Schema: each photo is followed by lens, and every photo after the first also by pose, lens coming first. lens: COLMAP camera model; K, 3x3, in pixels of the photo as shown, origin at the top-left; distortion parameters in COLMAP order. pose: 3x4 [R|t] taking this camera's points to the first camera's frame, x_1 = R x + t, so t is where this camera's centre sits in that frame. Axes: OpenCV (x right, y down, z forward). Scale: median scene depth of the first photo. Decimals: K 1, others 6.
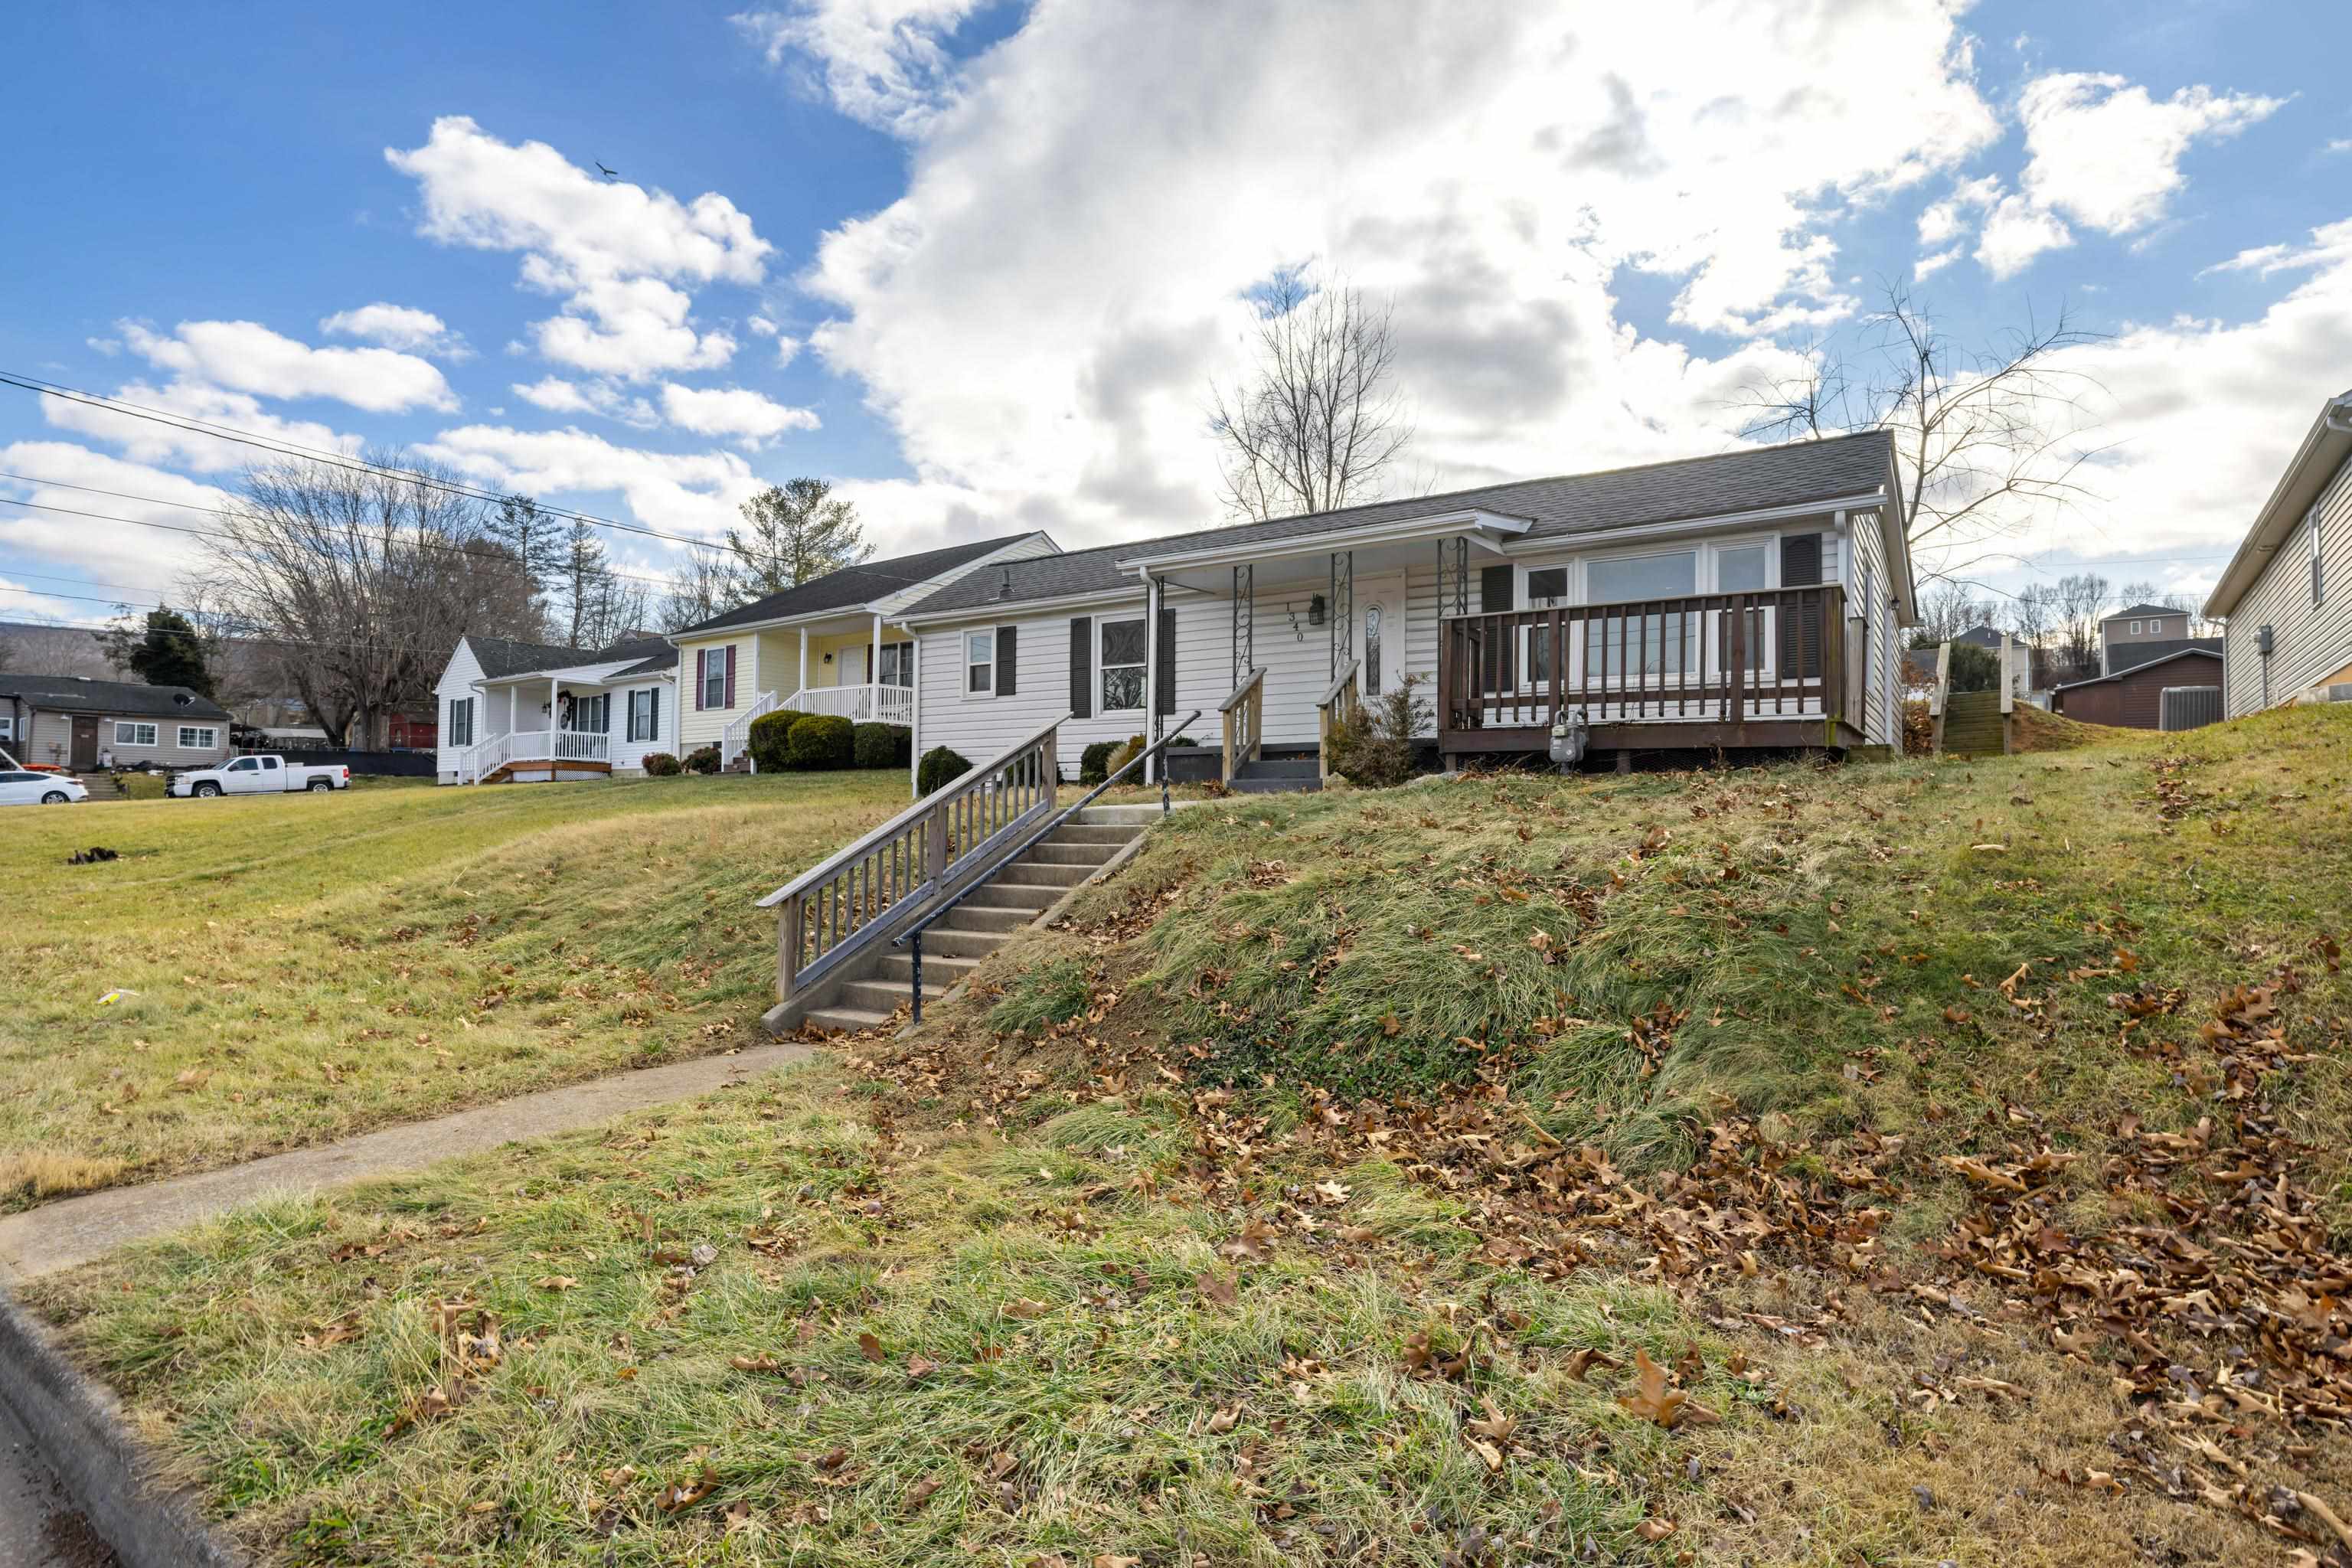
lens RADIAL K [[1115.4, 0, 1221.6], [0, 1115.4, 782.1], [0, 0, 1]] dist [-0.002930, -0.000412]
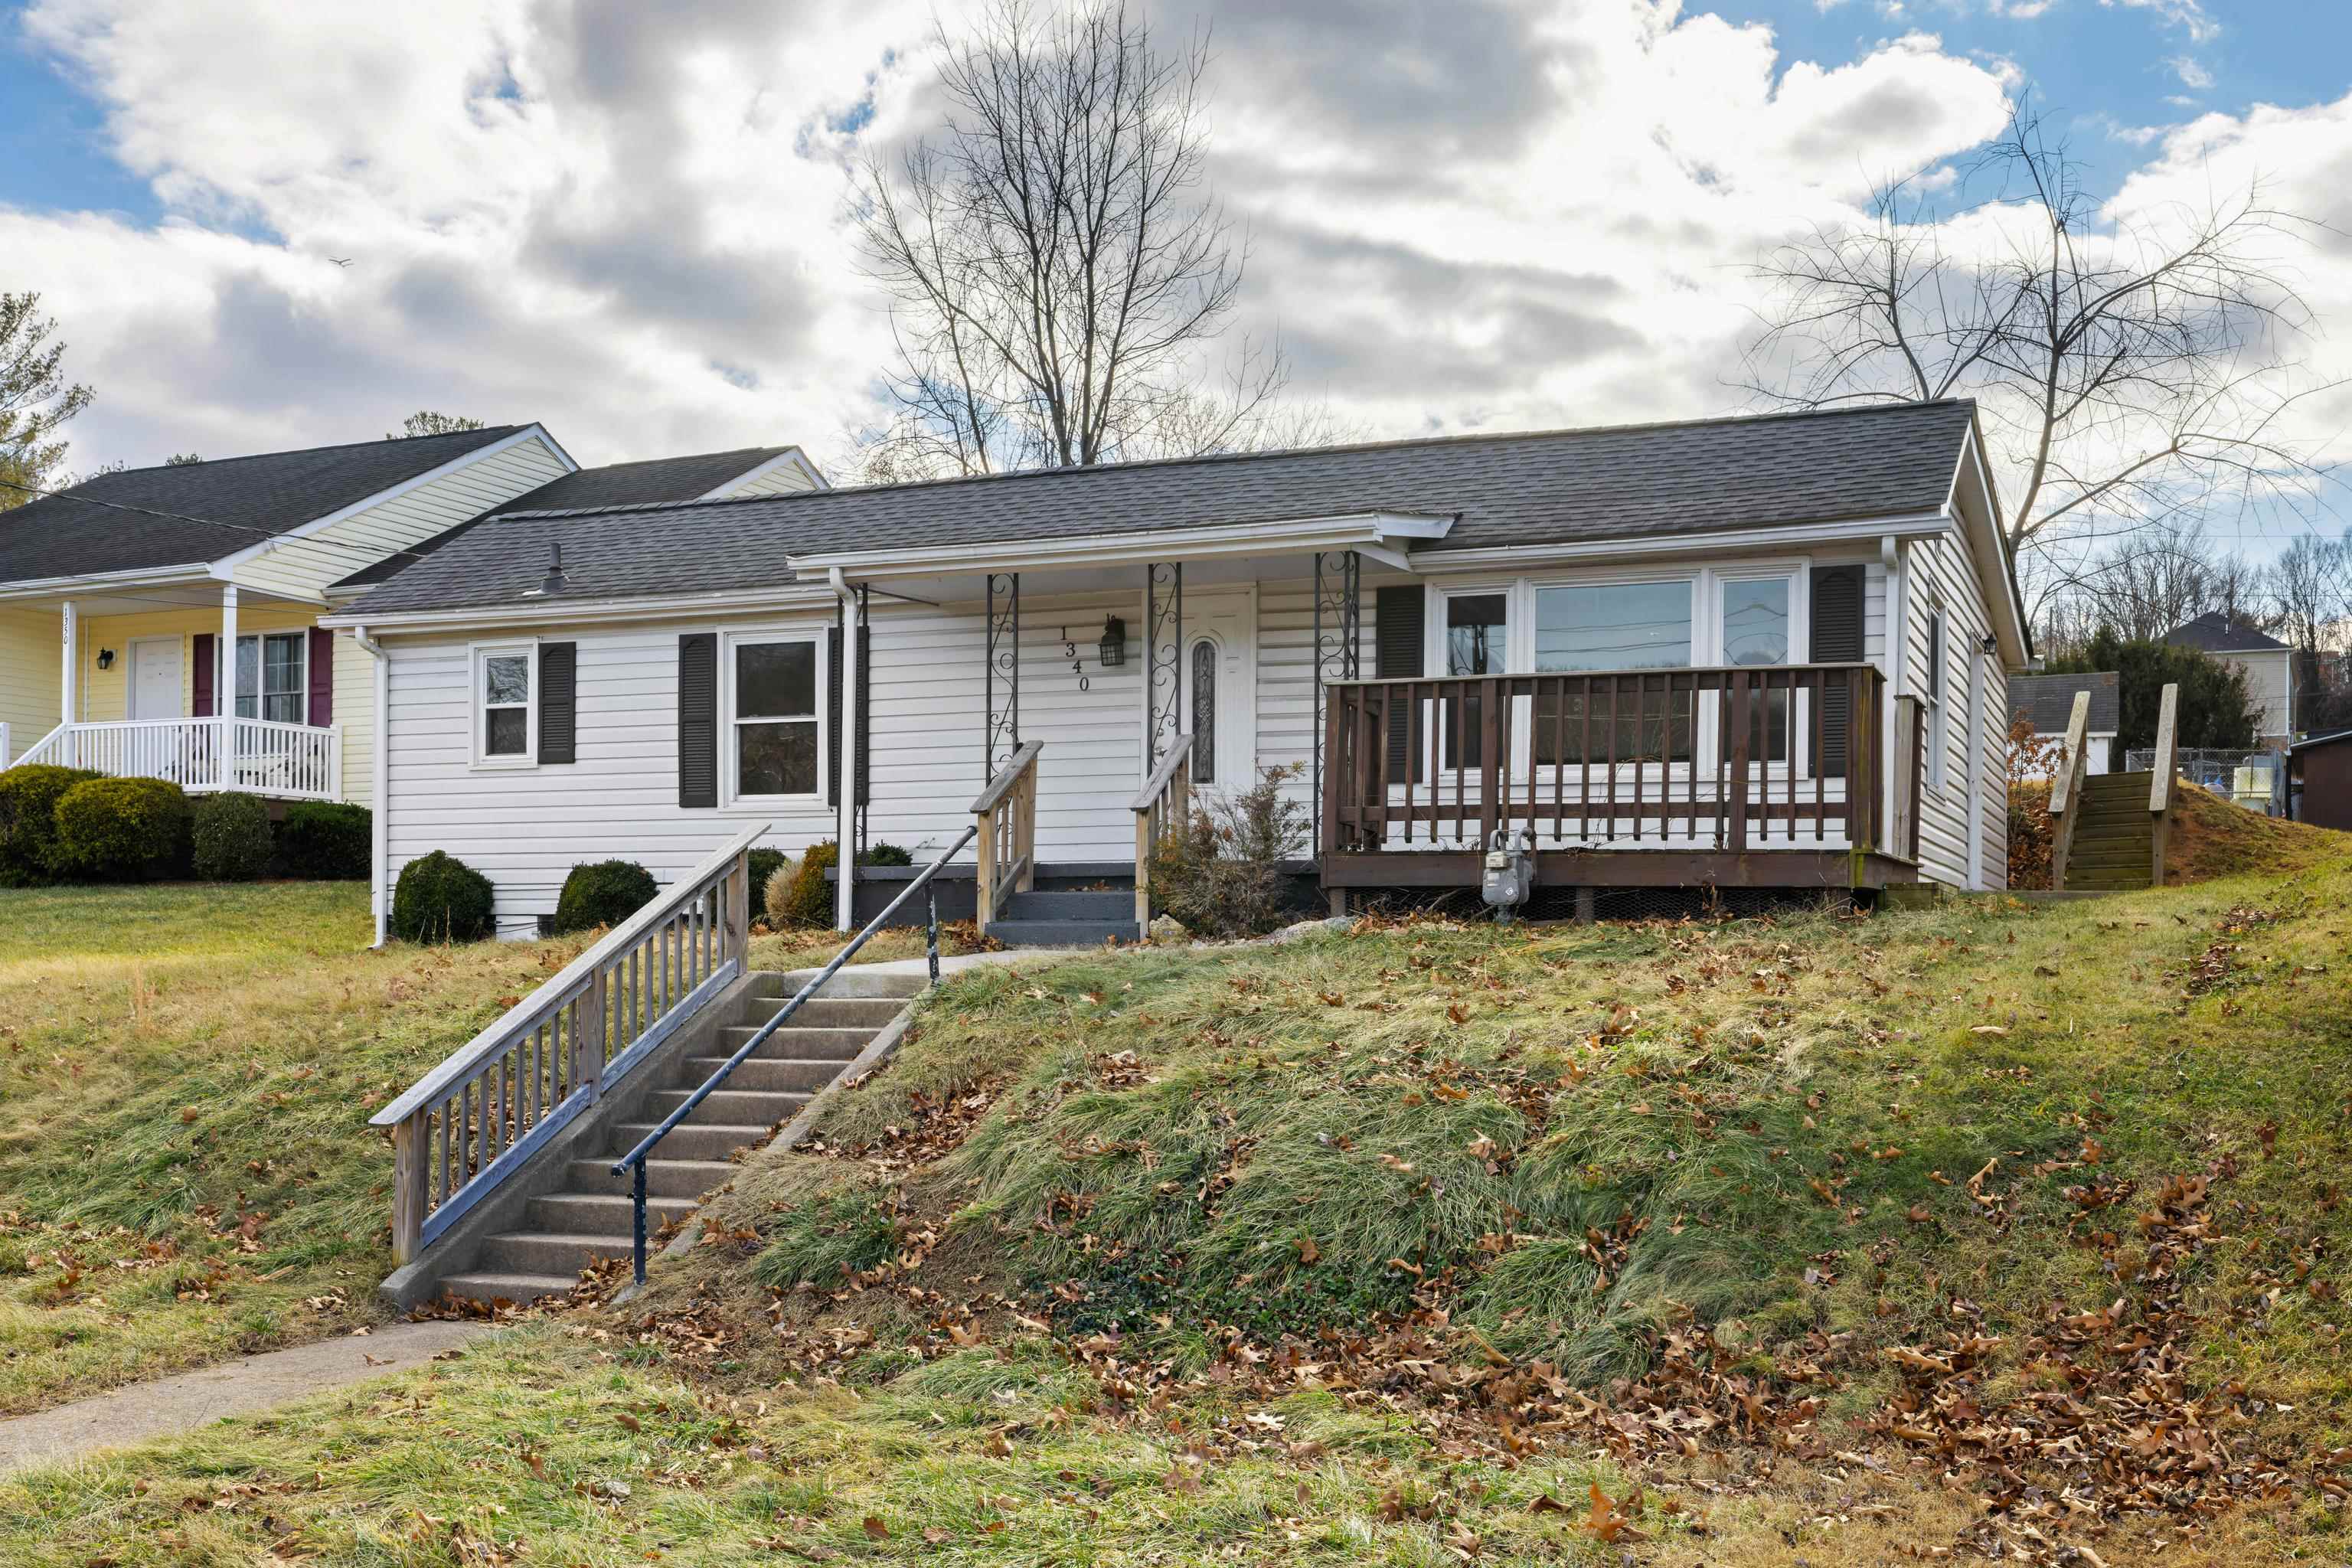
lens RADIAL K [[2223.4, 0, 1222.7], [0, 2223.4, 940.0], [0, 0, 1]] dist [0.000105, 0.000000]
pose [[0.983600, 0.000486, 0.180365, -0.105662], [-0.004651, 0.999732, 0.022668, -0.024951], [-0.180305, -0.023135, 0.983339, -0.305903]]
